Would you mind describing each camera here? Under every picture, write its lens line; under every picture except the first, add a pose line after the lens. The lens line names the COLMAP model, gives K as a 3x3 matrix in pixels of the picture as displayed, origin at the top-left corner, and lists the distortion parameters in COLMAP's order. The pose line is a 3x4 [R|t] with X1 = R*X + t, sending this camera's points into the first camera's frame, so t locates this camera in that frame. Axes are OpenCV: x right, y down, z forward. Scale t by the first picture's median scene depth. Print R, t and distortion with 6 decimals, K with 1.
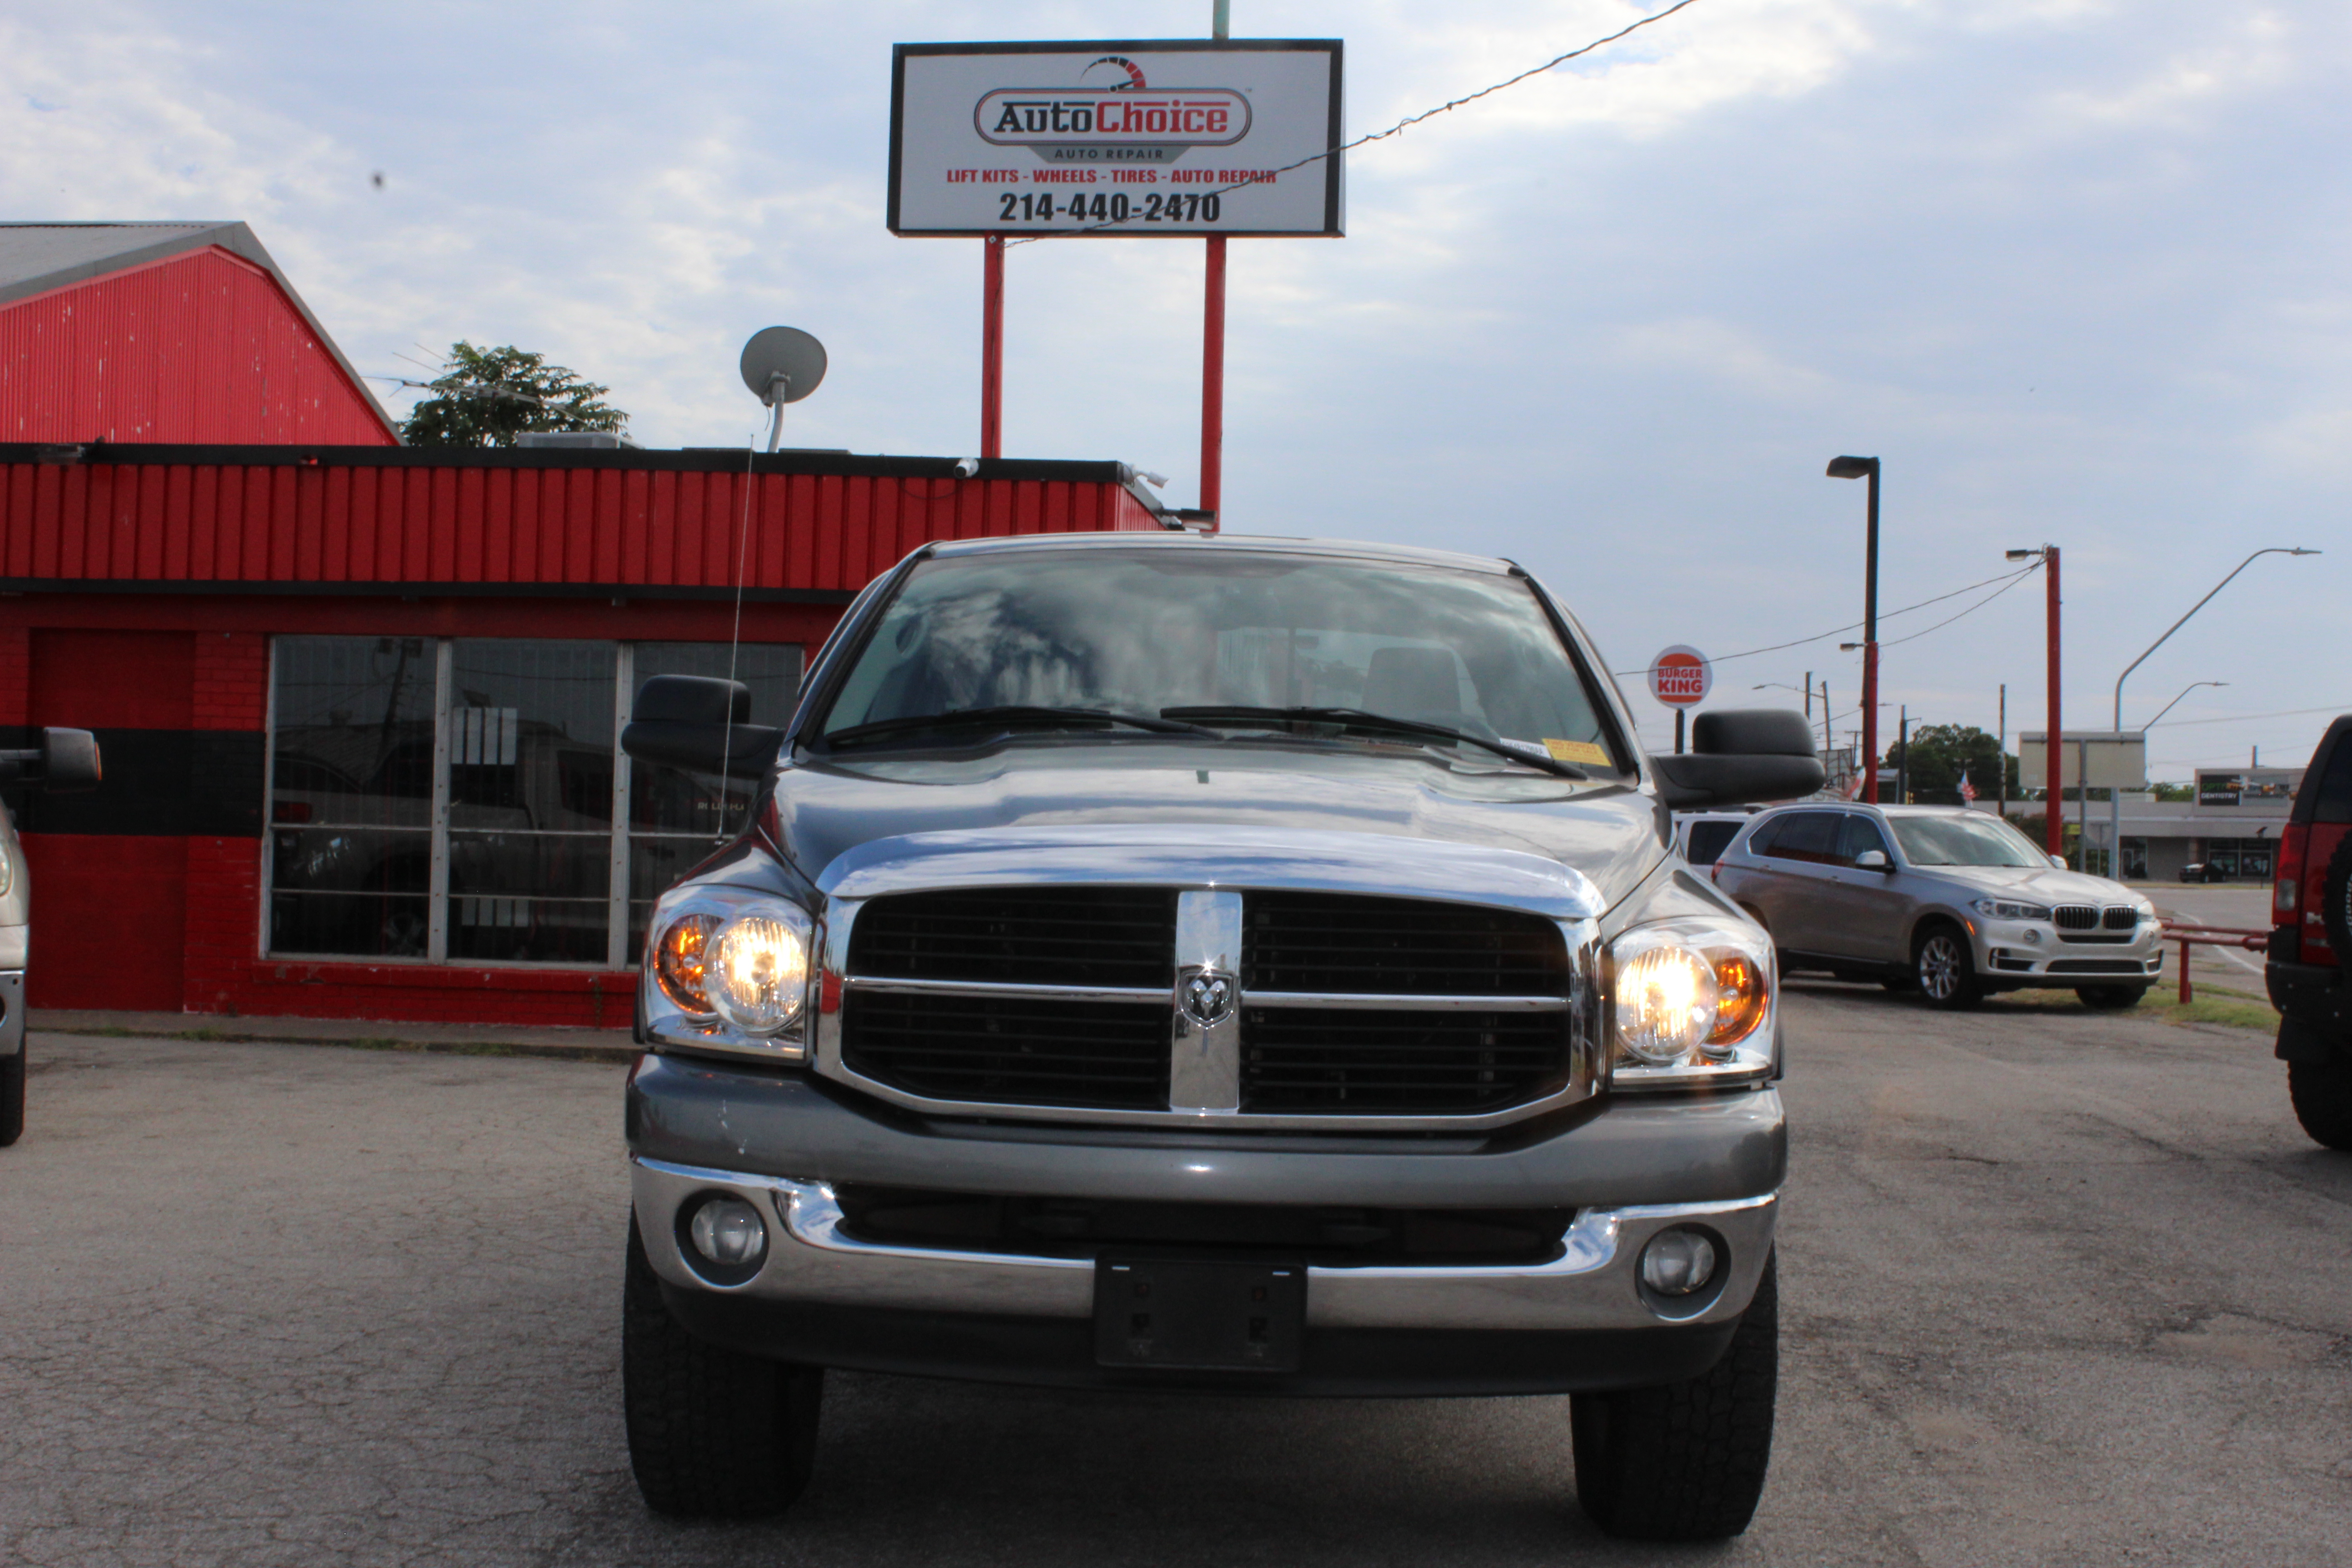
lens RADIAL K [[3040.6, 0, 1178.3], [0, 3040.6, 787.9], [0, 0, 1]] dist [-0.037947, 0.000000]
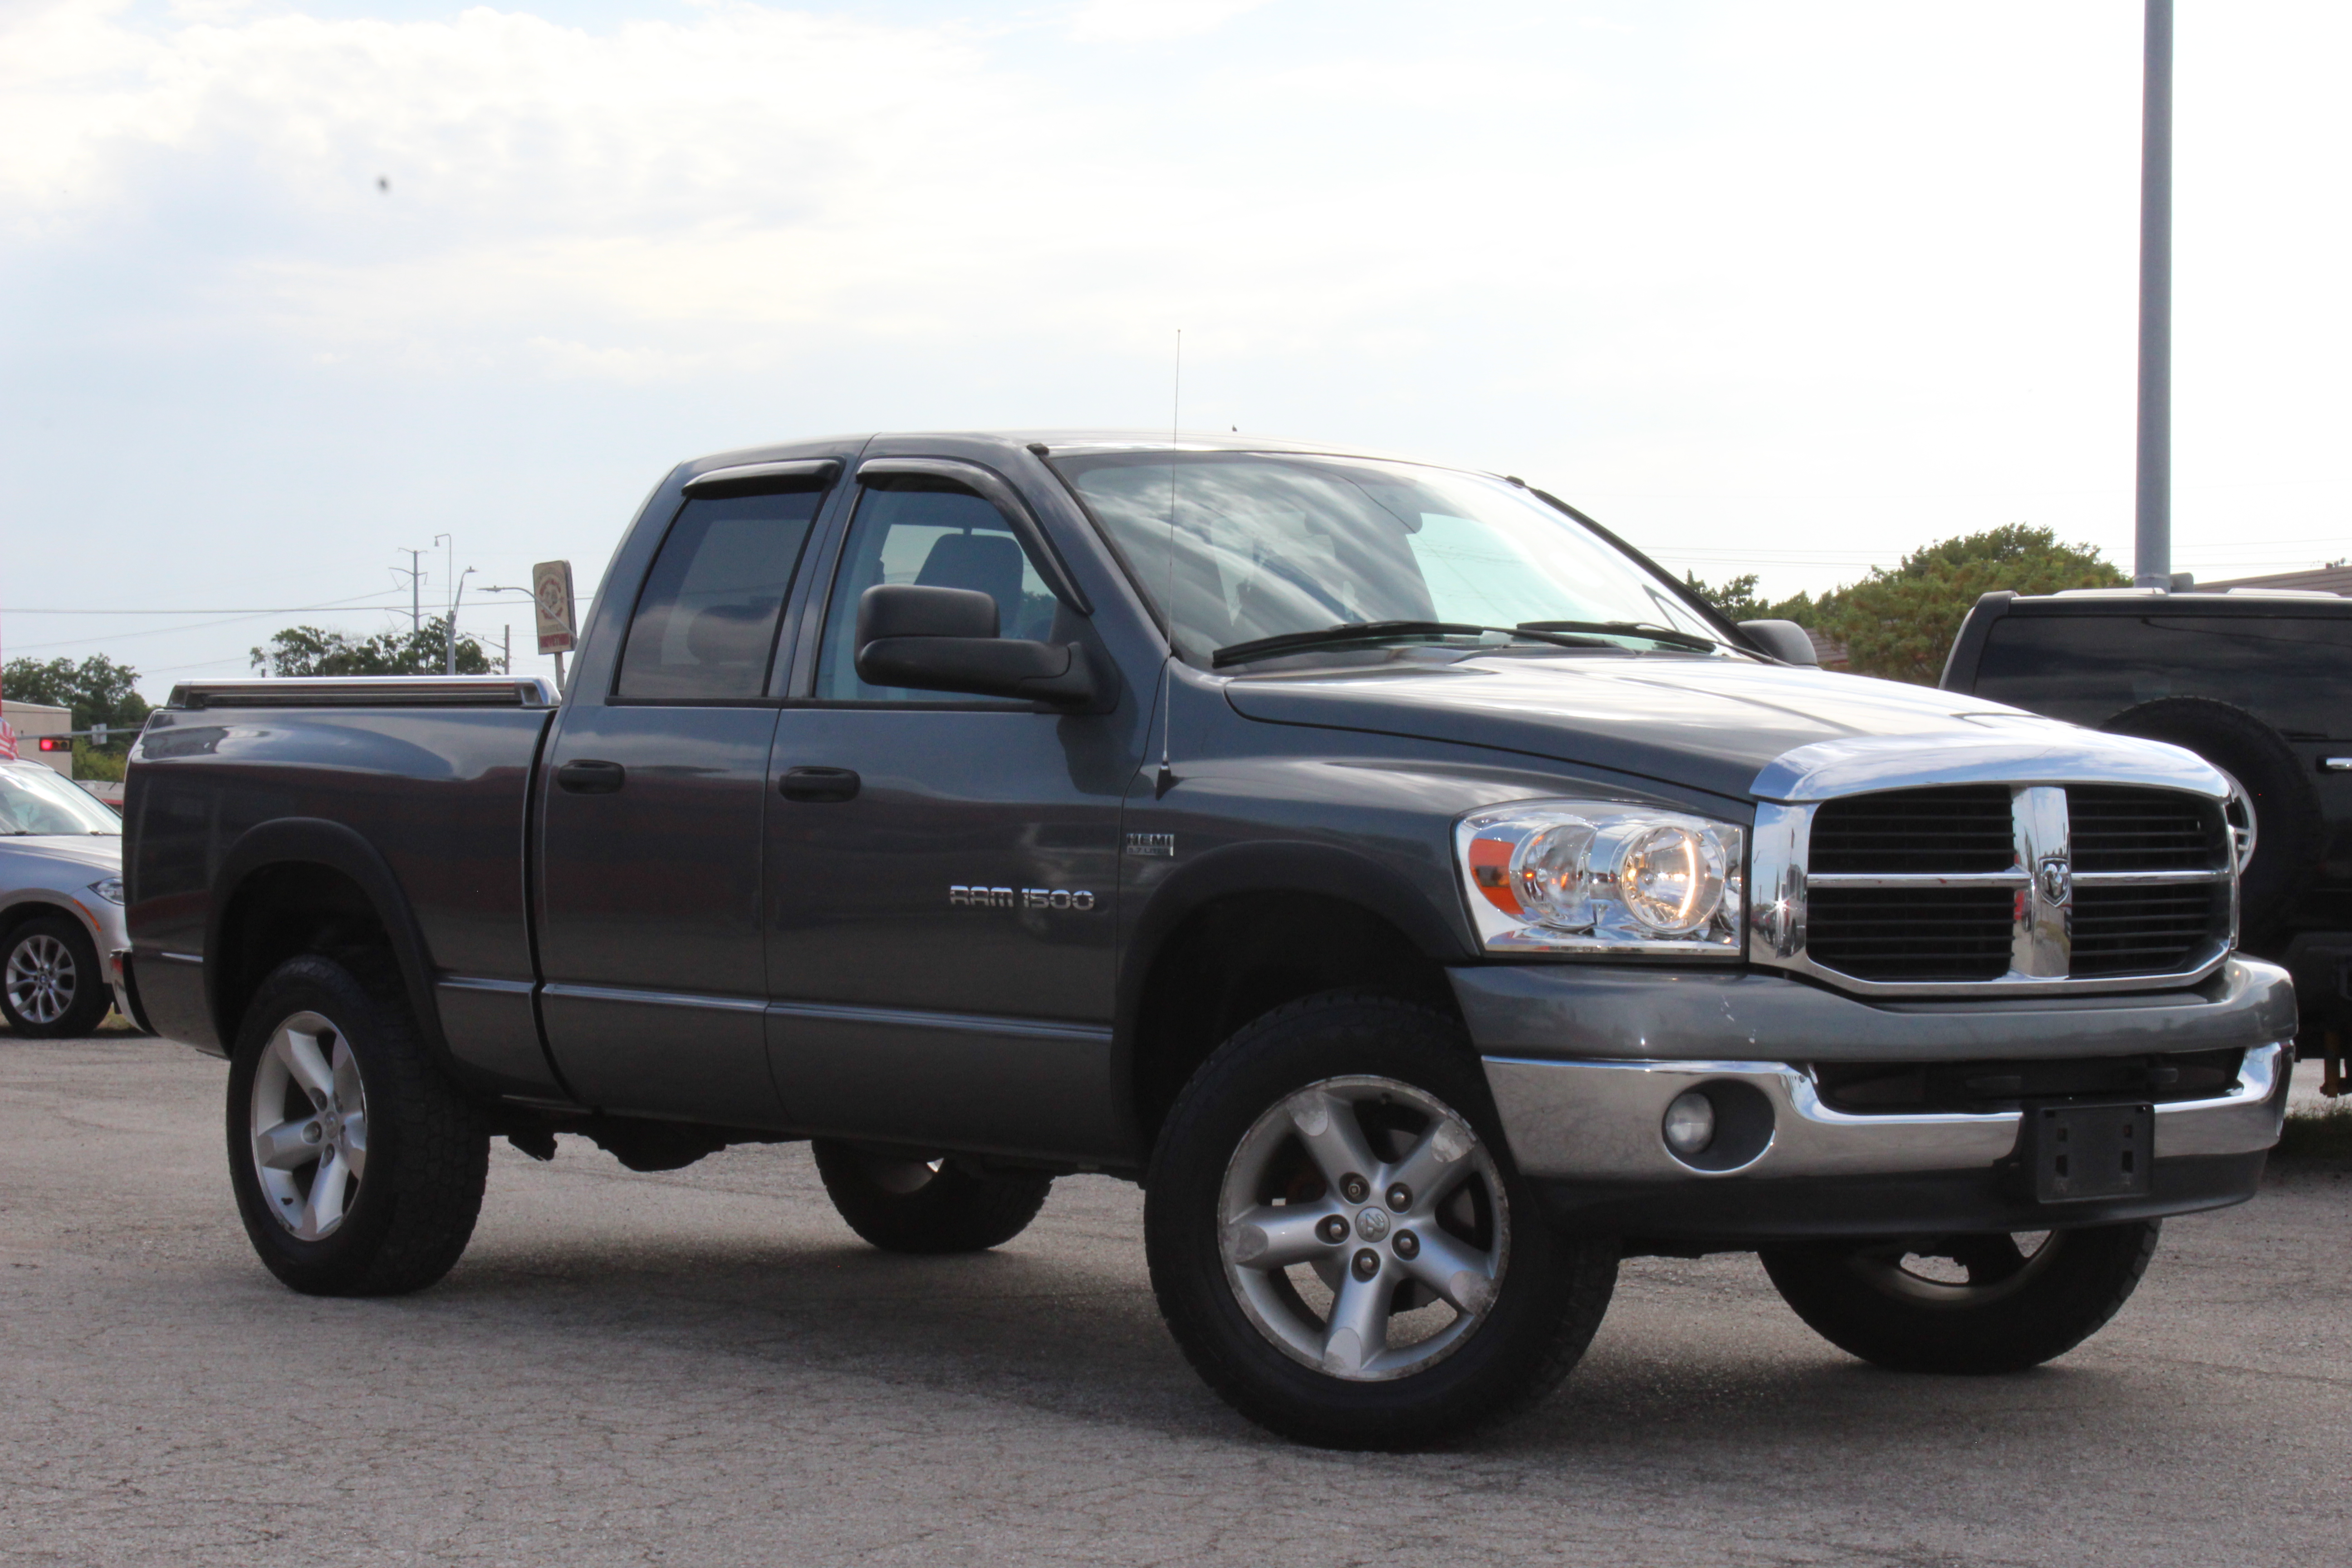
lens RADIAL K [[4878.5, 0, 1165.2], [0, 4878.5, 787.8], [0, 0, 1]] dist [0.012907, 0.000000]
pose [[0.756594, -0.023576, 0.653460, -1.029909], [0.016538, 0.999720, 0.016920, -0.001137], [-0.653676, -0.001995, 0.756772, -0.118128]]
